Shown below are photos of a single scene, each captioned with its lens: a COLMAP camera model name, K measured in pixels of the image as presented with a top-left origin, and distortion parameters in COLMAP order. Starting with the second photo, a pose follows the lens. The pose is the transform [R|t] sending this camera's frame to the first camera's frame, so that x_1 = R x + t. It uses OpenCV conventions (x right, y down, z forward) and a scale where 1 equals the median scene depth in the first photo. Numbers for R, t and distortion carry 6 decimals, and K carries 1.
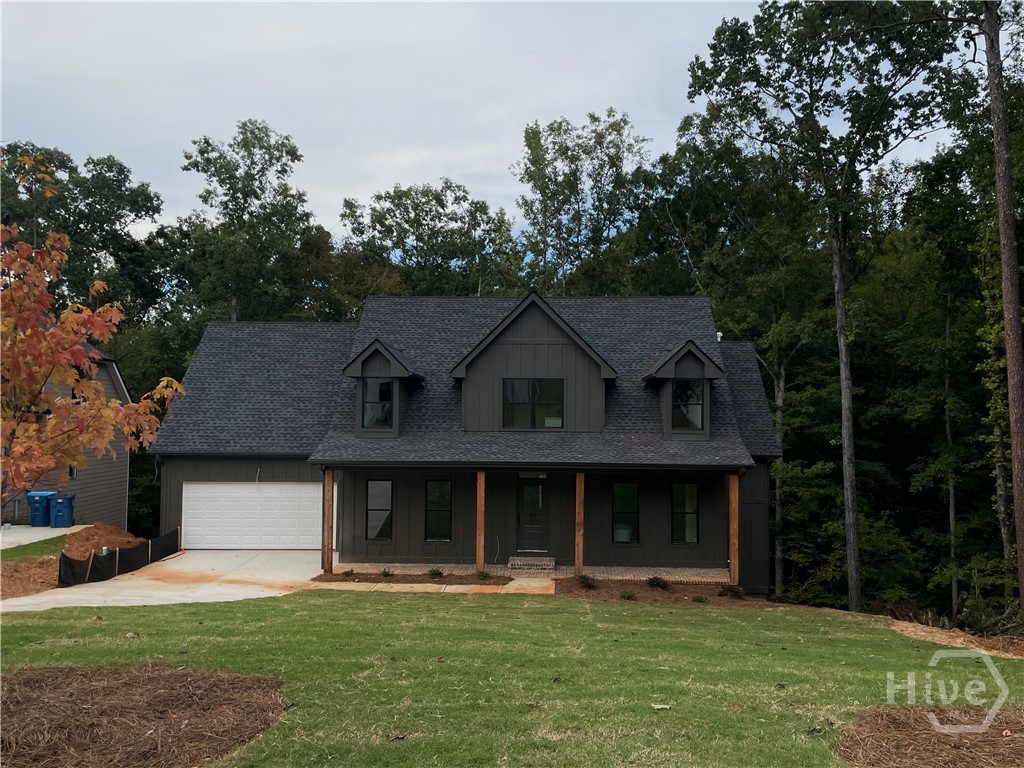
lens RADIAL K [[870.0, 0, 512.0], [0, 870.0, 384.0], [0, 0, 1]] dist [0.041823, -0.010967]
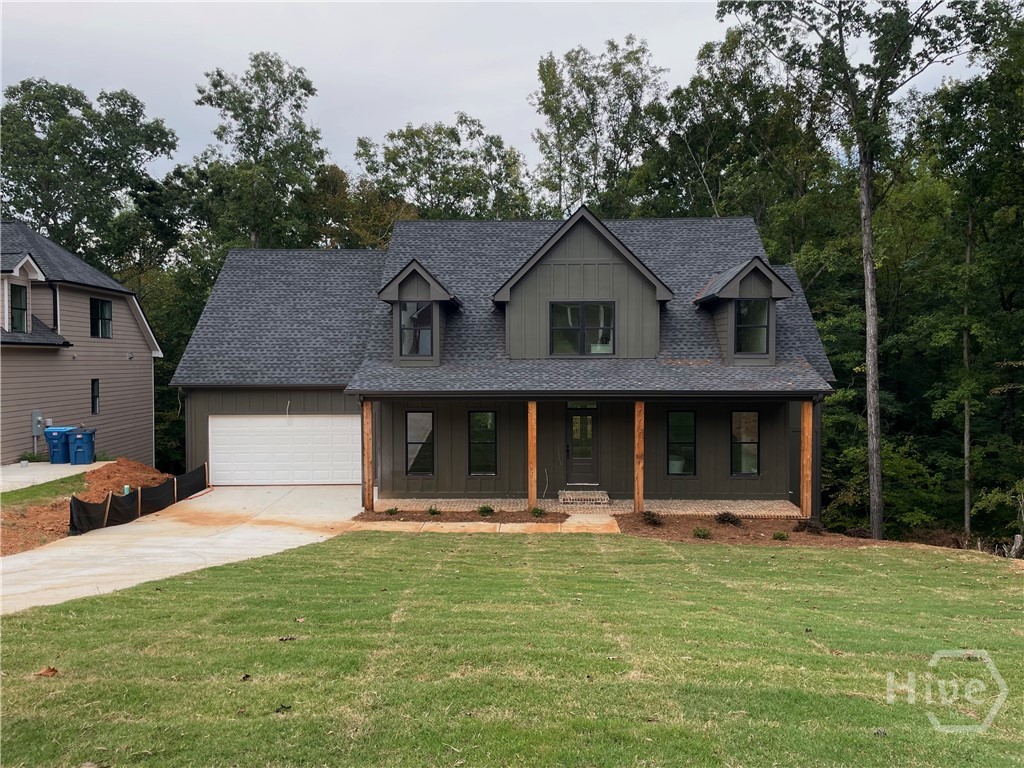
lens RADIAL K [[757.7, 0, 512.0], [0, 757.7, 384.0], [0, 0, 1]] dist [0.056366, -0.067465]
pose [[0.999753, -0.010299, 0.019716, -0.057425], [0.008830, 0.997276, 0.073233, 0.018235], [-0.020417, -0.073040, 0.997120, 0.155752]]
